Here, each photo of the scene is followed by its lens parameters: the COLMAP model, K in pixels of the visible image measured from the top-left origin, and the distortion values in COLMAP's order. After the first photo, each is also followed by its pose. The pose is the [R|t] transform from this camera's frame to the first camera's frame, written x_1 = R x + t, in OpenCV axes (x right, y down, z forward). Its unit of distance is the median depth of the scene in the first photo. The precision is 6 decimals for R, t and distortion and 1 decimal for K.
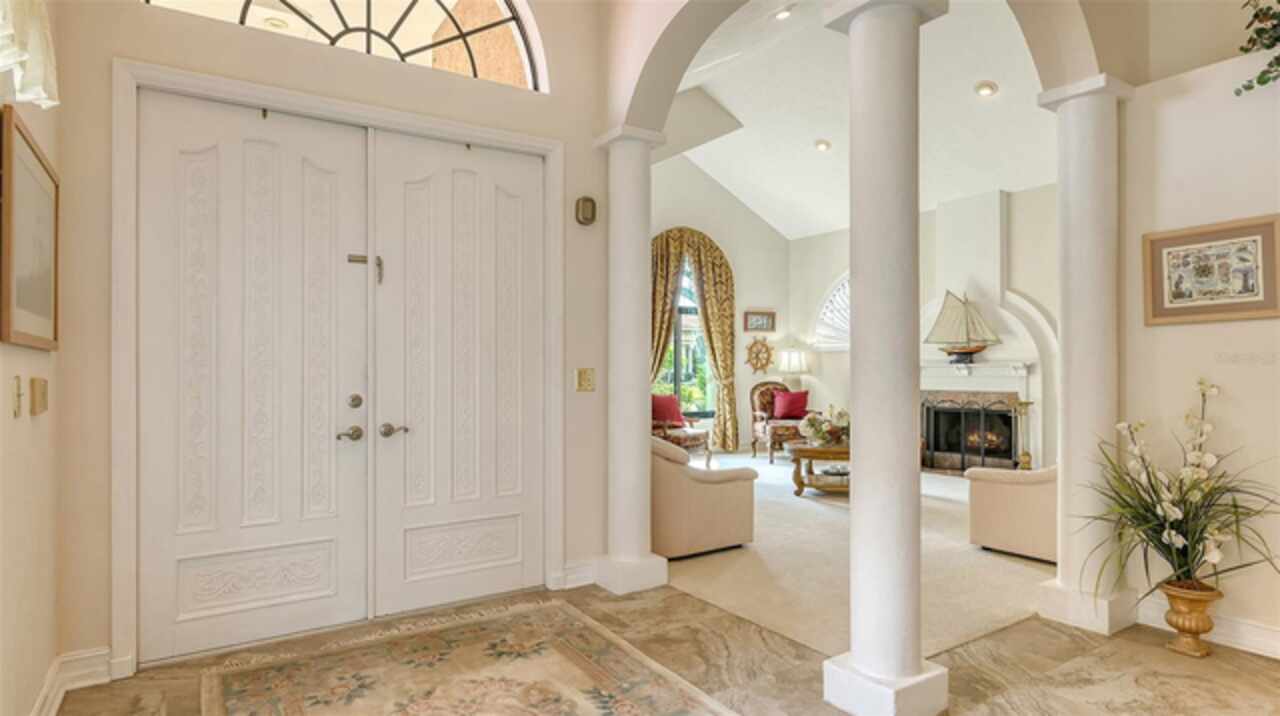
lens RADIAL K [[682.6, 0, 644.4], [0, 682.6, 361.4], [0, 0, 1]] dist [-0.001732, 0.001125]
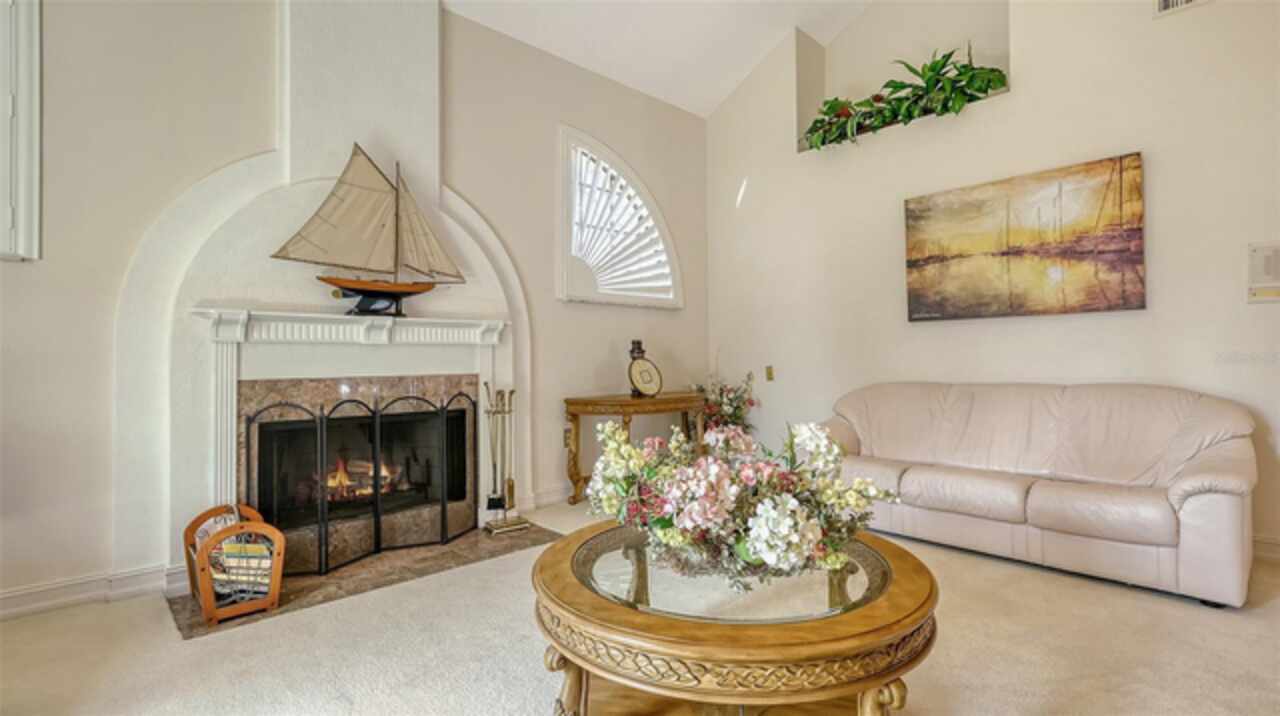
lens RADIAL K [[588.8, 0, 640.3], [0, 588.8, 362.4], [0, 0, 1]] dist [0.000490, 0.000010]
pose [[-0.191266, 0.017107, 0.981389, 0.055666], [-0.005139, 0.999817, -0.018430, 0.041040], [-0.981525, -0.008568, -0.191143, 0.931771]]
